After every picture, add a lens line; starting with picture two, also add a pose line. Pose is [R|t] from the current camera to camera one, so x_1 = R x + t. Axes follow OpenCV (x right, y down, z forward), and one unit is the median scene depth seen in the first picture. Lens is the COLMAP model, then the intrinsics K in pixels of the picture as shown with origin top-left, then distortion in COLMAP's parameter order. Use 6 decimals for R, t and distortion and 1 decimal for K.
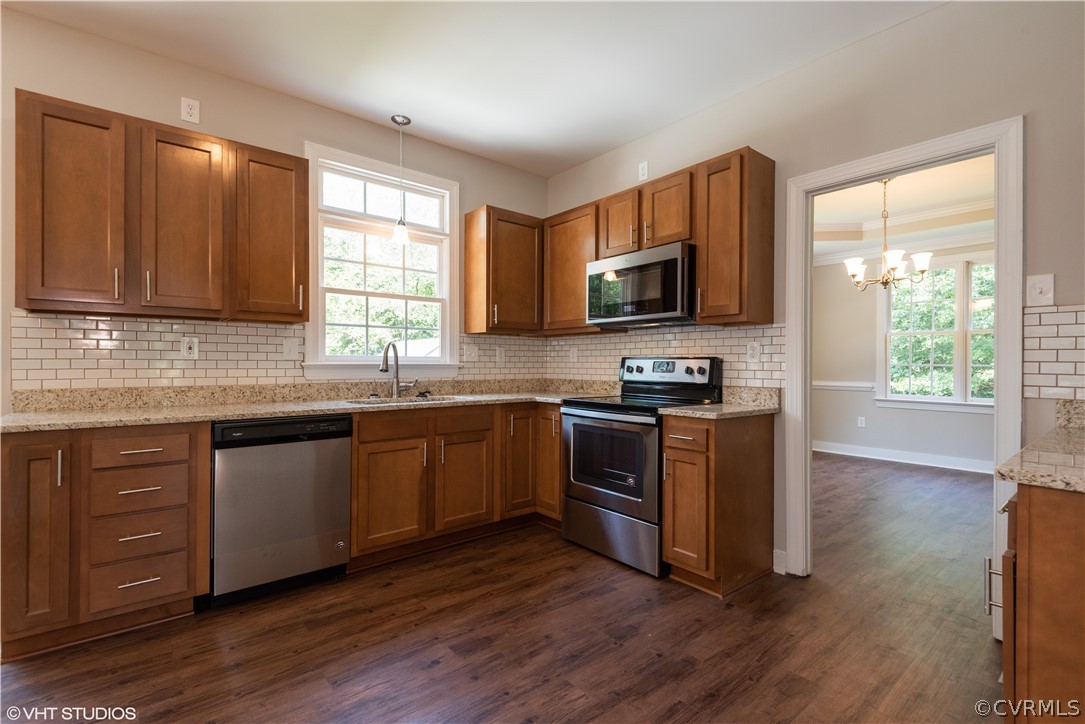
lens RADIAL K [[496.3, 0, 537.6], [0, 496.3, 362.1], [0, 0, 1]] dist [0.012822, -0.000802]
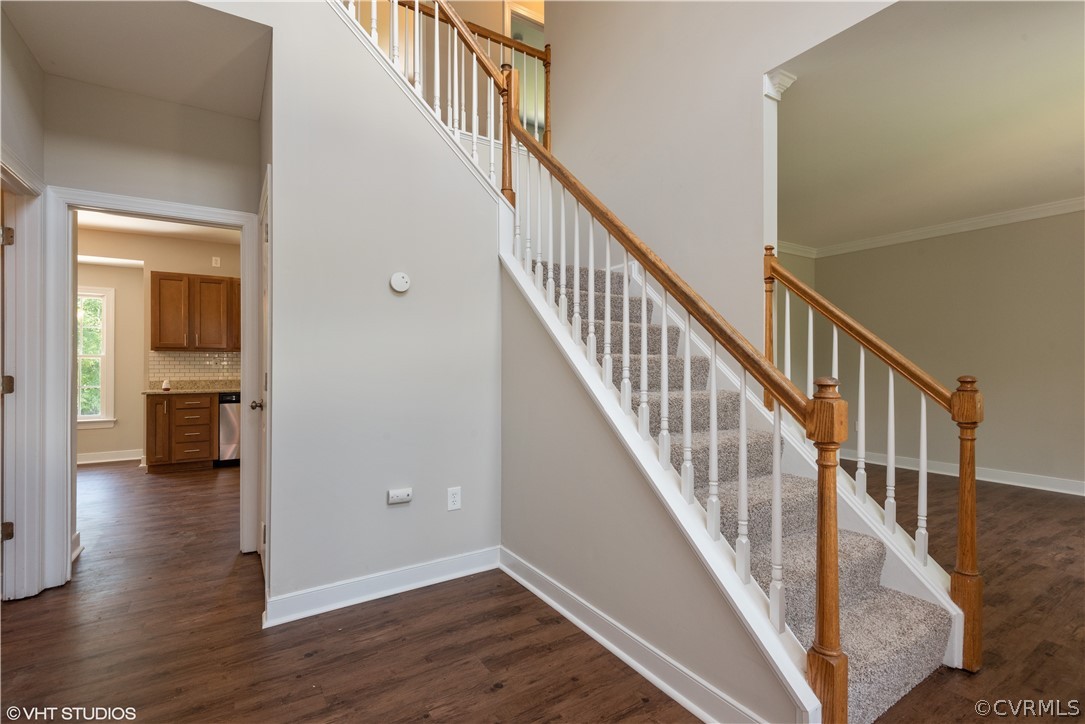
lens RADIAL K [[496.3, 0, 548.4], [0, 496.3, 363.1], [0, 0, 1]] dist [0.012822, -0.000802]
pose [[0.992943, -0.002976, -0.118557, 1.373444], [0.003283, 0.999992, 0.002393, -0.036328], [0.118549, -0.002765, 0.992944, -1.386497]]
